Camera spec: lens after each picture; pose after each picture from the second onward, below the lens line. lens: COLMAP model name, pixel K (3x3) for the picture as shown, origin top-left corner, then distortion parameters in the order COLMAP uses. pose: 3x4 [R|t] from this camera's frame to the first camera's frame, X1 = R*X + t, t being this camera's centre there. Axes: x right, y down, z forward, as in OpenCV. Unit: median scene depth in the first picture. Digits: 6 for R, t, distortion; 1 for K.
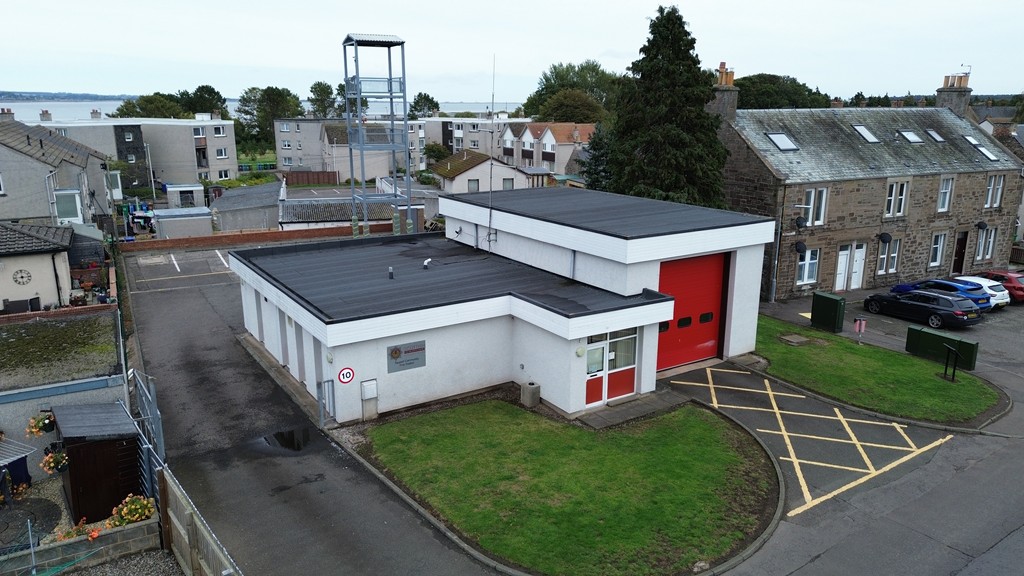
lens RADIAL K [[722.2, 0, 510.8], [0, 722.2, 286.6], [0, 0, 1]] dist [0.072960, -0.068616]
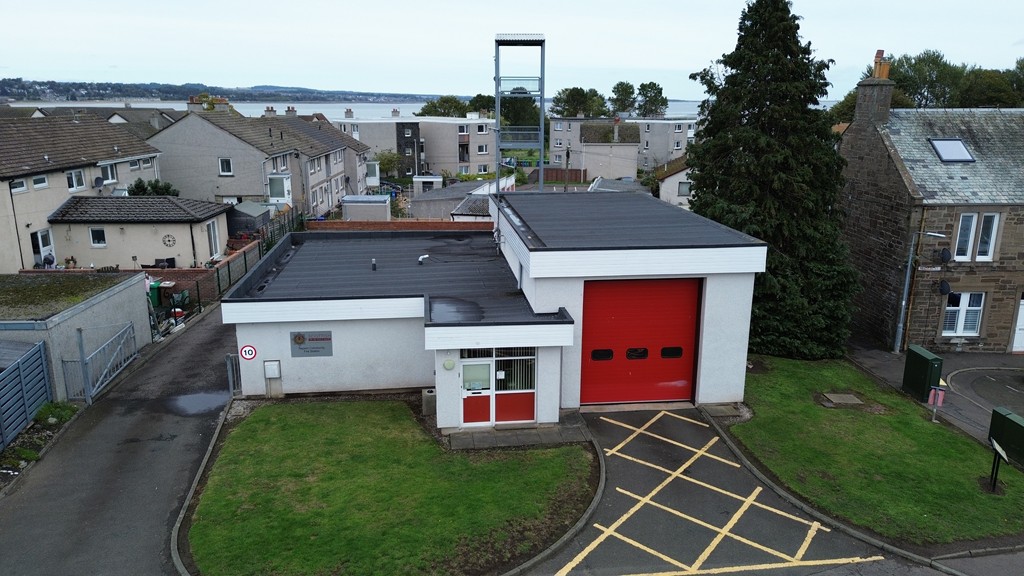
lens RADIAL K [[722.2, 0, 511.5], [0, 722.2, 287.4], [0, 0, 1]] dist [0.072960, -0.068616]
pose [[0.899211, 0.109941, -0.423476, 0.411973], [-0.109273, 0.993673, 0.025942, -0.031674], [0.423648, 0.022948, 0.905536, 0.134327]]
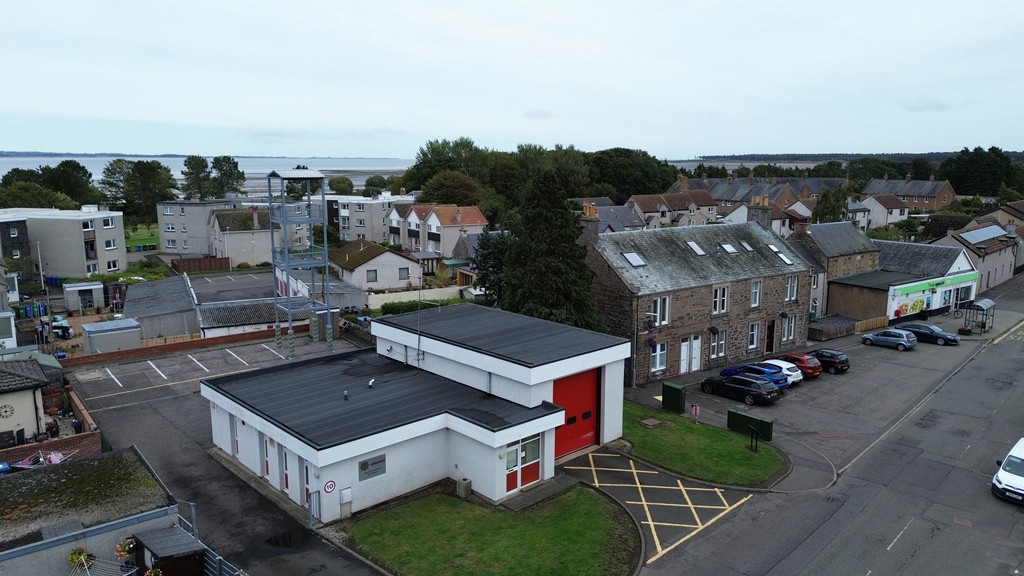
lens RADIAL K [[722.2, 0, 510.7], [0, 722.2, 286.3], [0, 0, 1]] dist [0.072960, -0.068616]
pose [[0.984676, -0.030376, 0.171729, -0.085625], [0.042832, 0.996676, -0.069302, -0.099660], [-0.169053, 0.075595, 0.982704, -0.290054]]
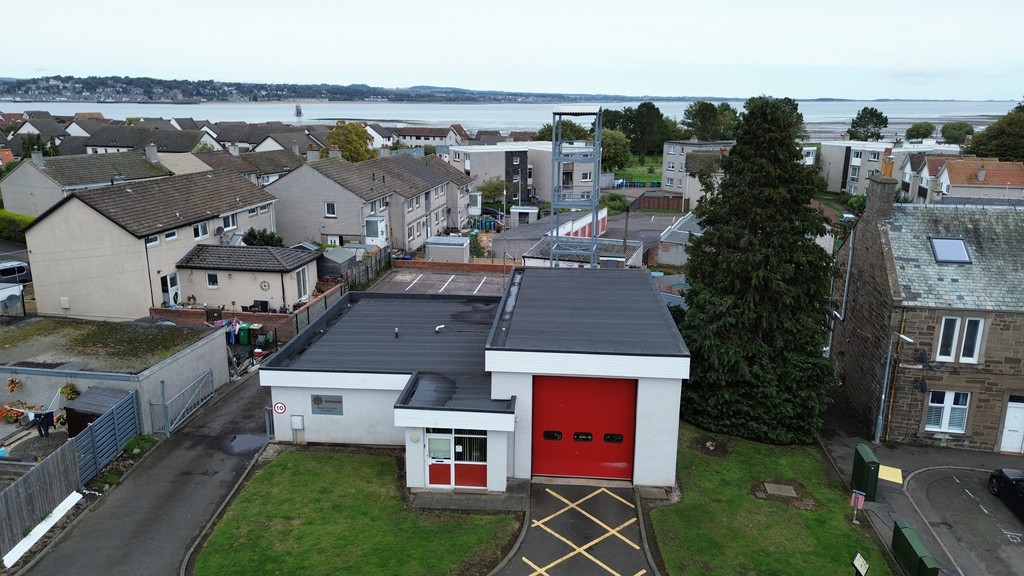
lens RADIAL K [[722.2, 0, 511.8], [0, 722.2, 288.3], [0, 0, 1]] dist [0.072960, -0.068616]
pose [[0.796491, 0.155526, -0.584306, 0.644391], [-0.153730, 0.986686, 0.053073, -0.174508], [0.584781, 0.047553, 0.809796, 0.094613]]
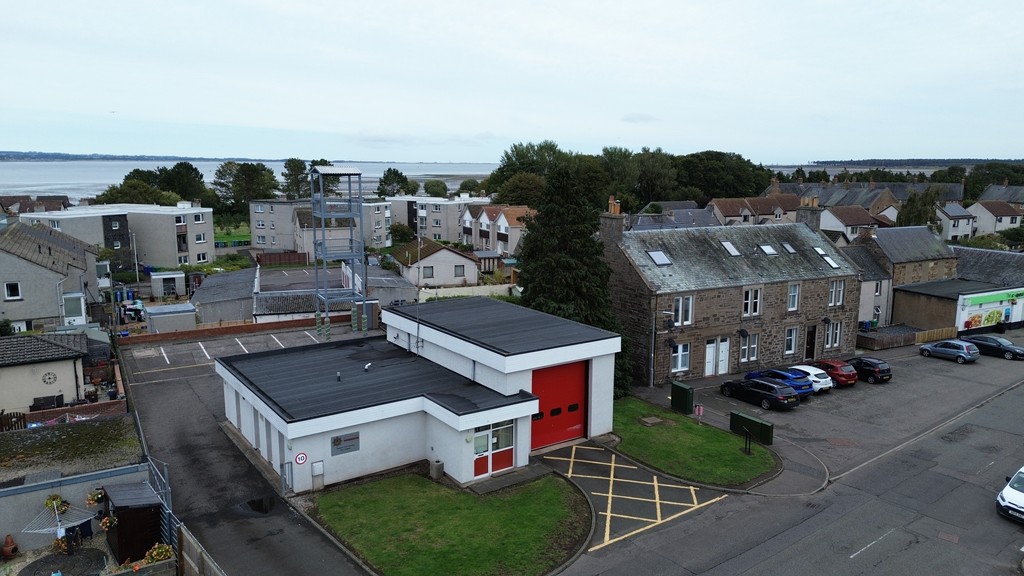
lens RADIAL K [[722.2, 0, 510.9], [0, 722.2, 286.2], [0, 0, 1]] dist [0.072960, -0.068616]
pose [[0.999337, -0.002611, 0.036305, 0.094746], [0.005484, 0.996837, -0.079290, -0.070650], [-0.035983, 0.079436, 0.996190, -0.330465]]
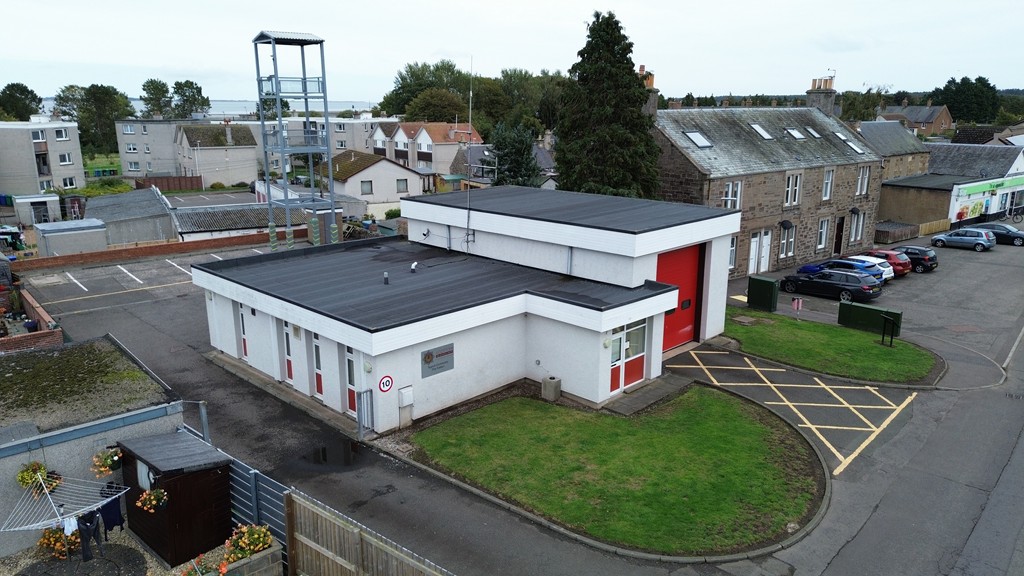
lens RADIAL K [[722.2, 0, 510.6], [0, 722.2, 286.9], [0, 0, 1]] dist [0.072960, -0.068616]
pose [[0.976737, -0.055298, 0.207186, -0.186452], [0.055034, 0.998460, 0.007045, -0.004409], [-0.207257, 0.004521, 0.978276, 0.005115]]
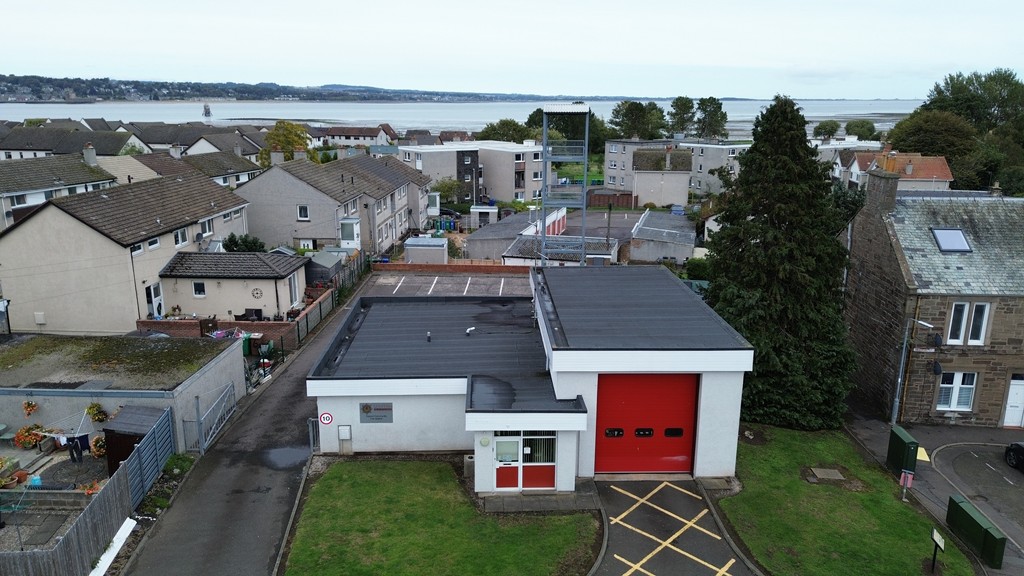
lens RADIAL K [[722.2, 0, 511.6], [0, 722.2, 287.5], [0, 0, 1]] dist [0.072960, -0.068616]
pose [[0.859351, 0.130790, -0.494378, 0.500252], [-0.129117, 0.990912, 0.037714, -0.151561], [0.494818, 0.031423, 0.868428, 0.002784]]
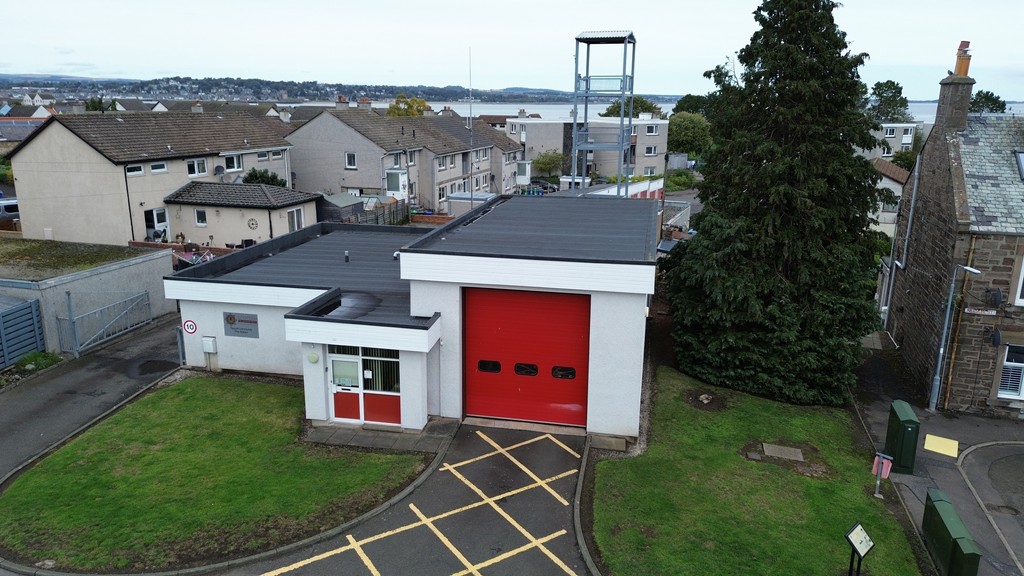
lens RADIAL K [[722.2, 0, 511.8], [0, 722.2, 288.4], [0, 0, 1]] dist [0.072960, -0.068616]
pose [[0.715873, 0.180285, -0.674554, 0.676057], [-0.179953, 0.981092, 0.071238, -0.084805], [0.674643, 0.070391, 0.734780, 0.344924]]
